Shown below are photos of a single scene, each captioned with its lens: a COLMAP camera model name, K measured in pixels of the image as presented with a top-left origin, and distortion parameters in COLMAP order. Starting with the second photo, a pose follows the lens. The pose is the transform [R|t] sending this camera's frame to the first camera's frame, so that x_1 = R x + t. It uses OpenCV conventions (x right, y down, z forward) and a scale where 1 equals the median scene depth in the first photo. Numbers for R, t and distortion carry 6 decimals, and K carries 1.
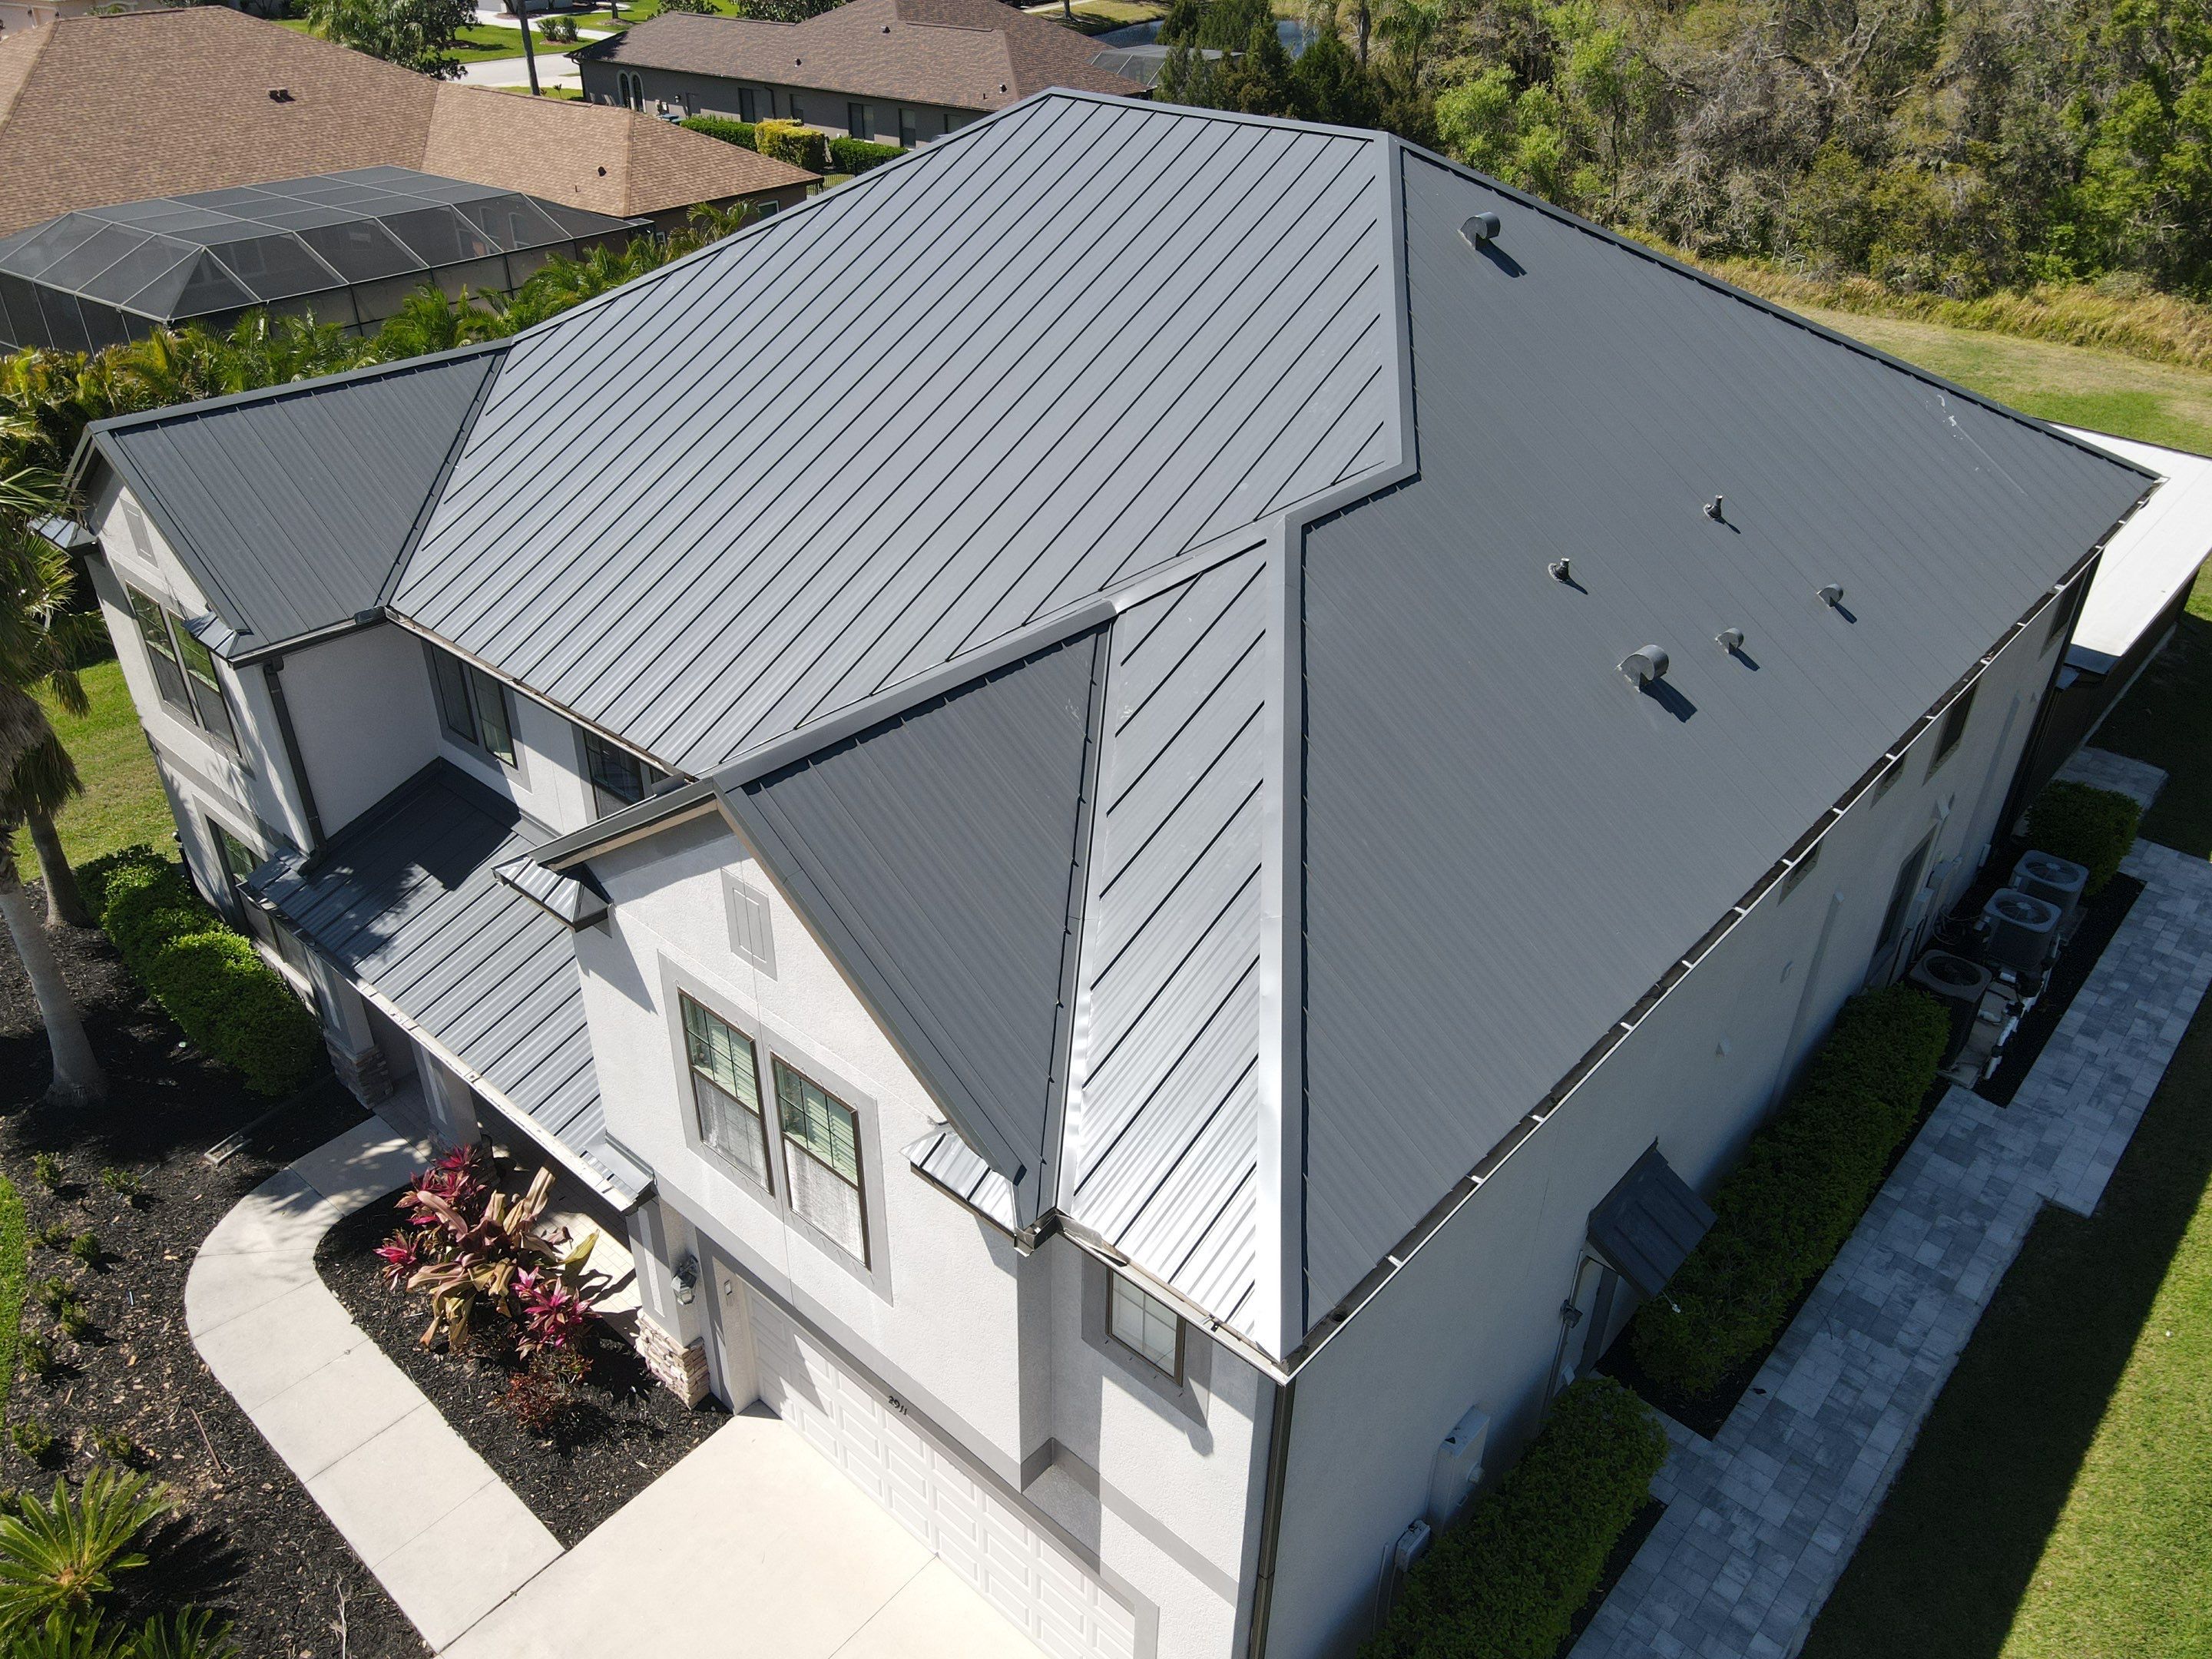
lens RADIAL K [[1601.8, 0, 1097.7], [0, 1601.8, 837.7], [0, 0, 1]] dist [0.005506, -0.000669]
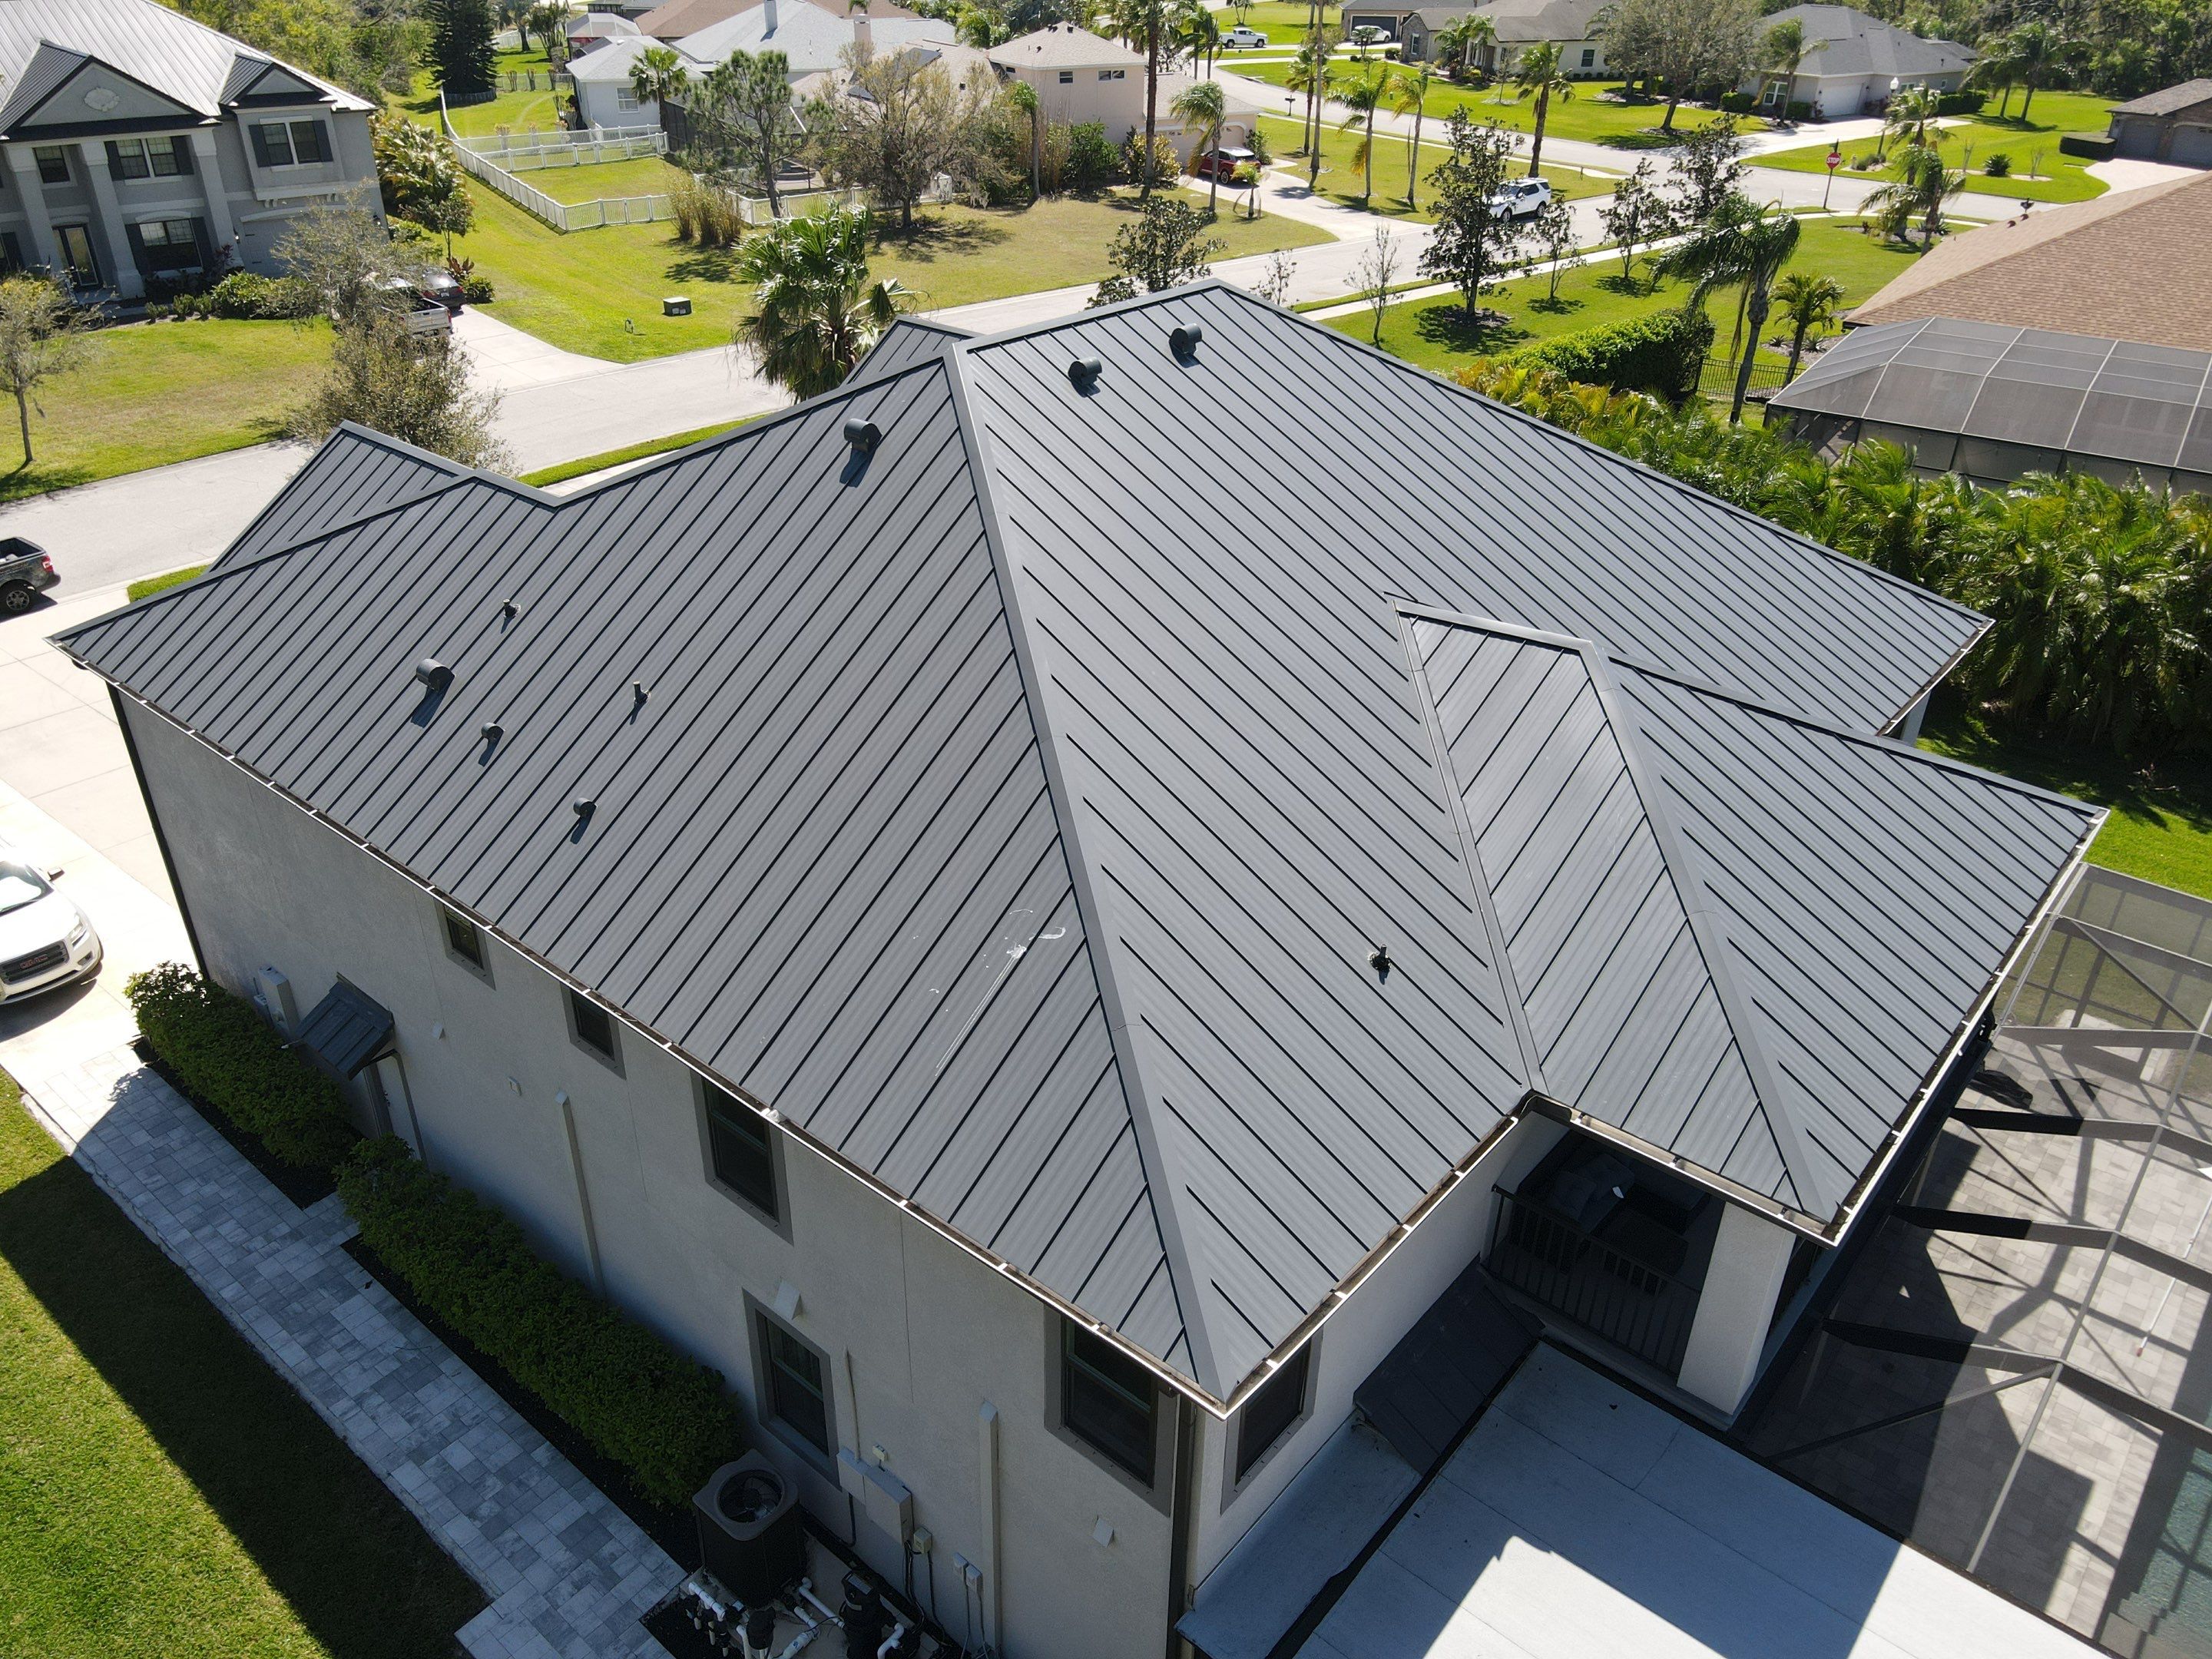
lens RADIAL K [[1607.0, 0, 1077.7], [0, 1607.0, 825.2], [0, 0, 1]] dist [0.011126, -0.010694]
pose [[0.025096, 0.492943, -0.869700, 1.194772], [-0.536459, 0.740741, 0.404369, -0.640768], [0.843553, 0.456410, 0.283034, 0.849735]]
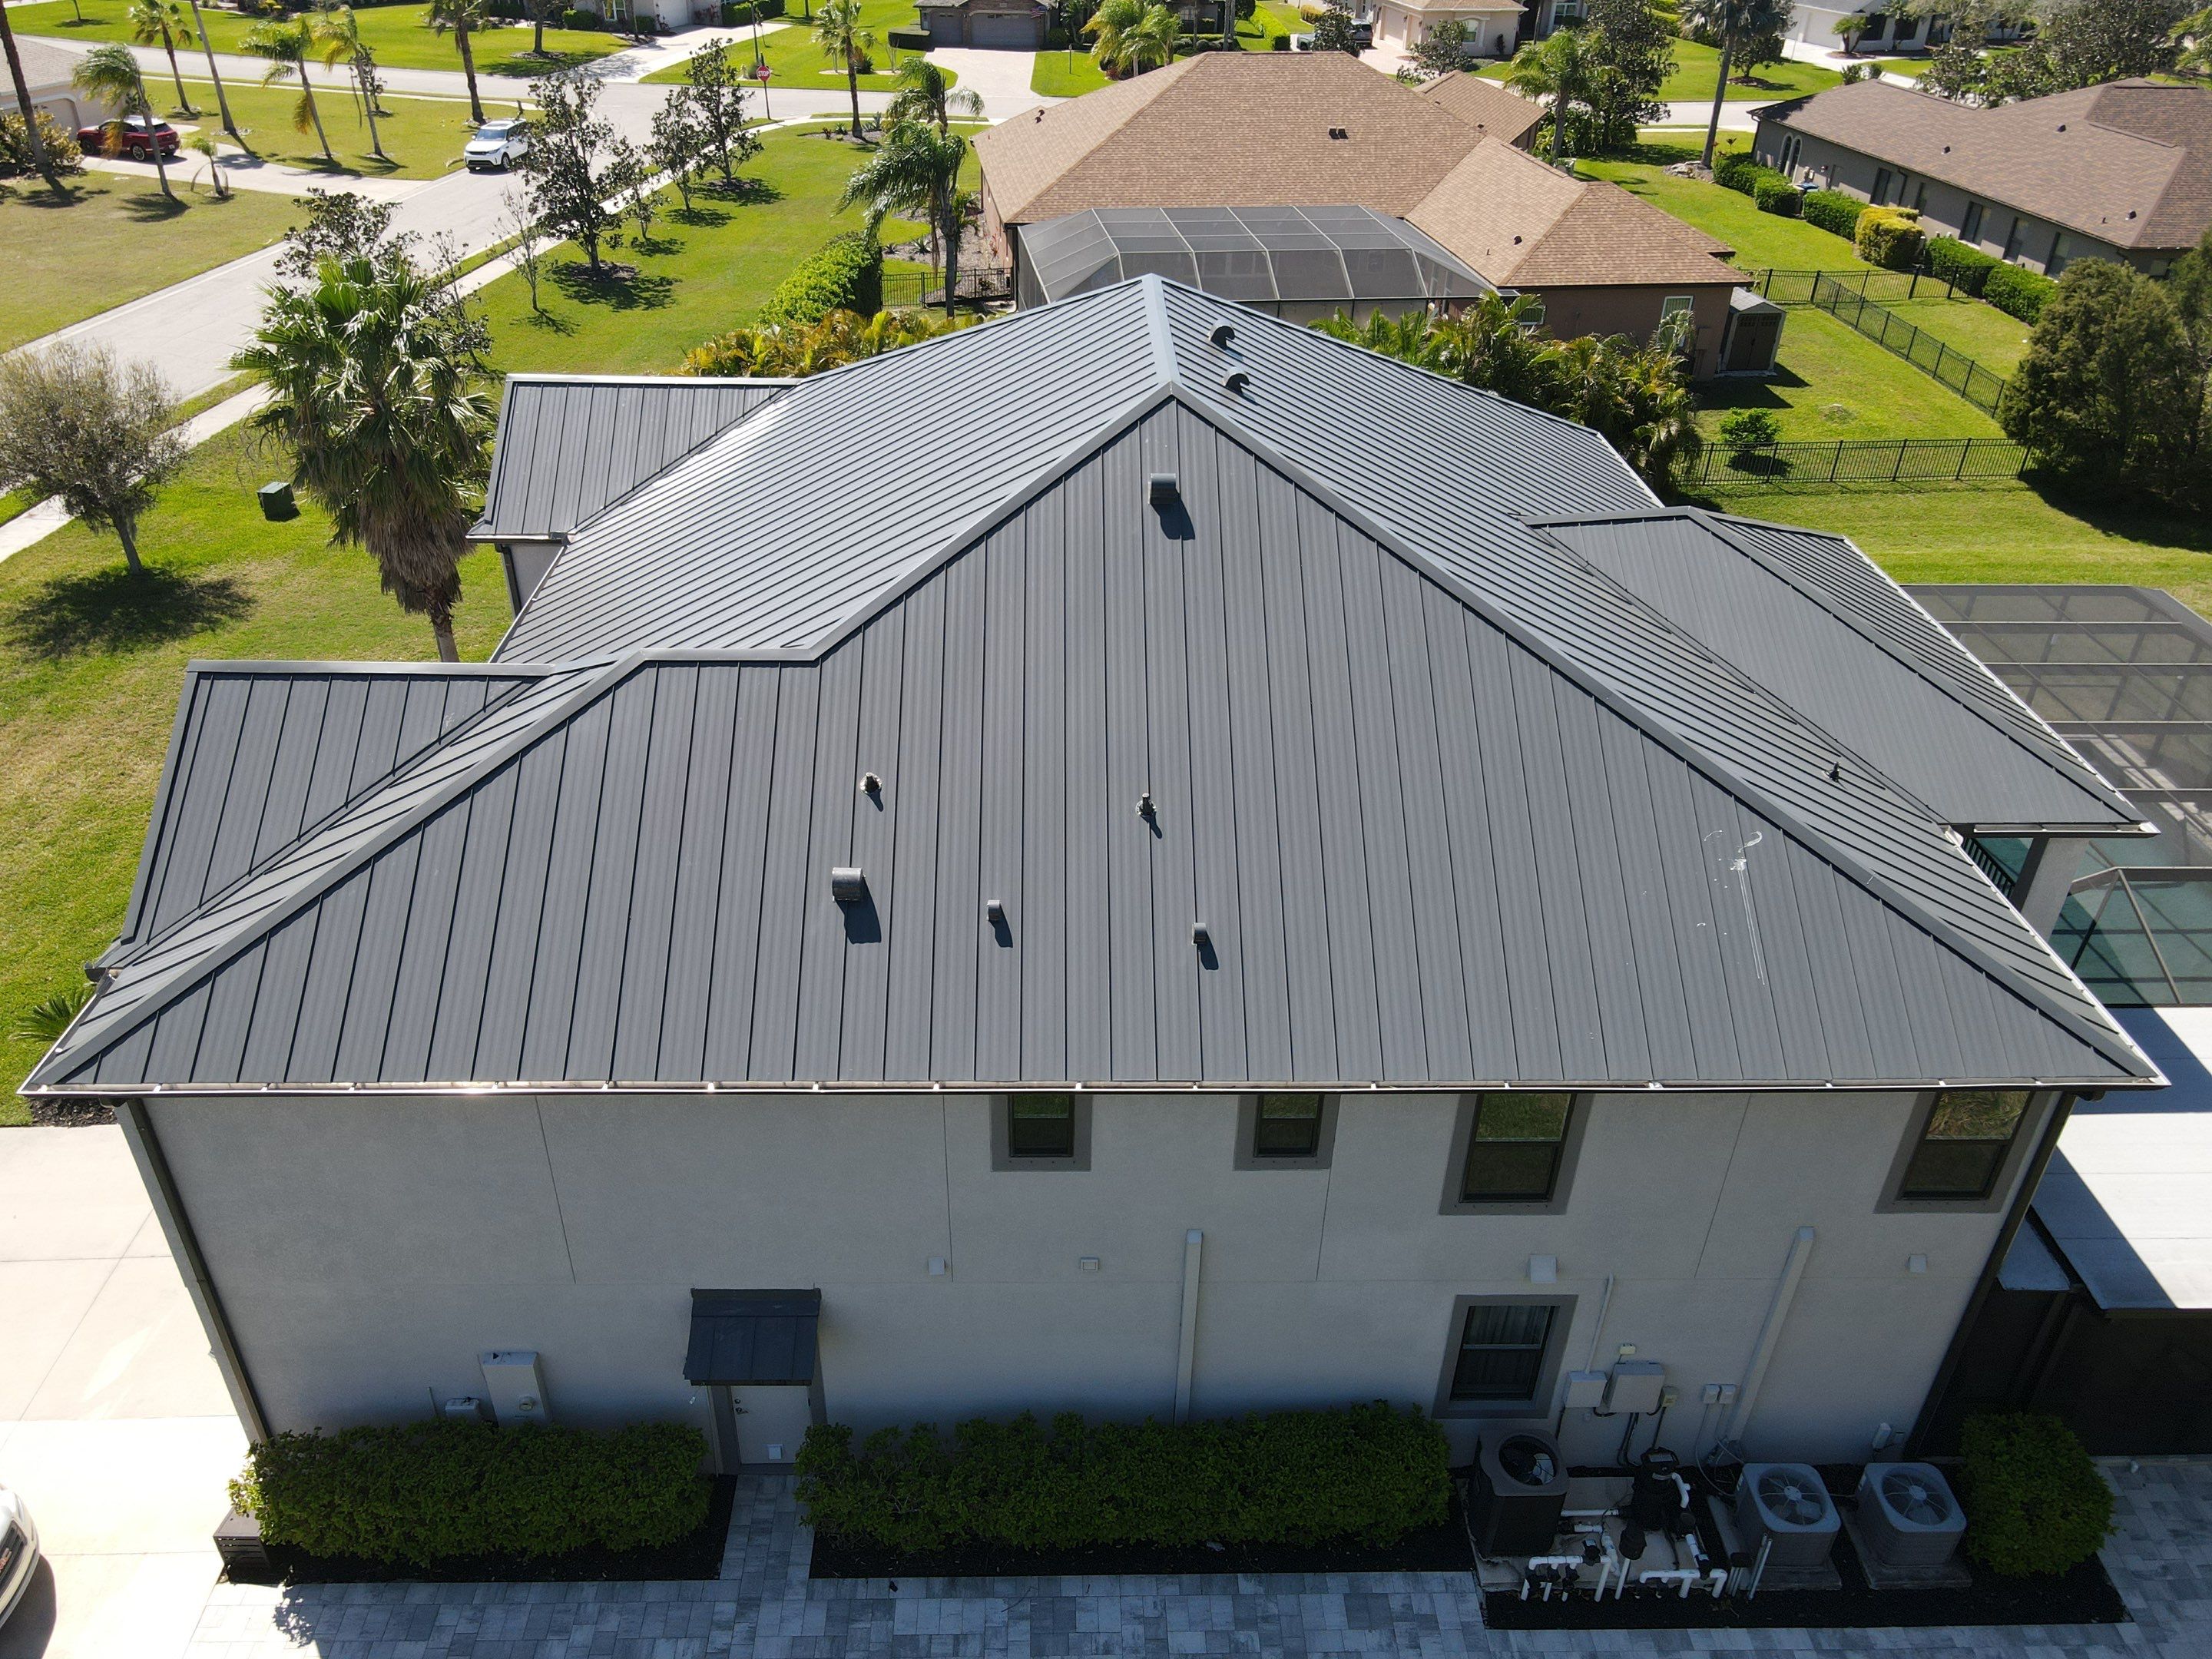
lens RADIAL K [[1601.8, 0, 1097.7], [0, 1601.8, 837.7], [0, 0, 1]] dist [0.005506, -0.000669]
pose [[0.683172, 0.394479, -0.614543, 0.862059], [-0.393726, 0.907723, 0.144977, -0.280438], [0.615025, 0.142918, 0.775447, 0.168775]]
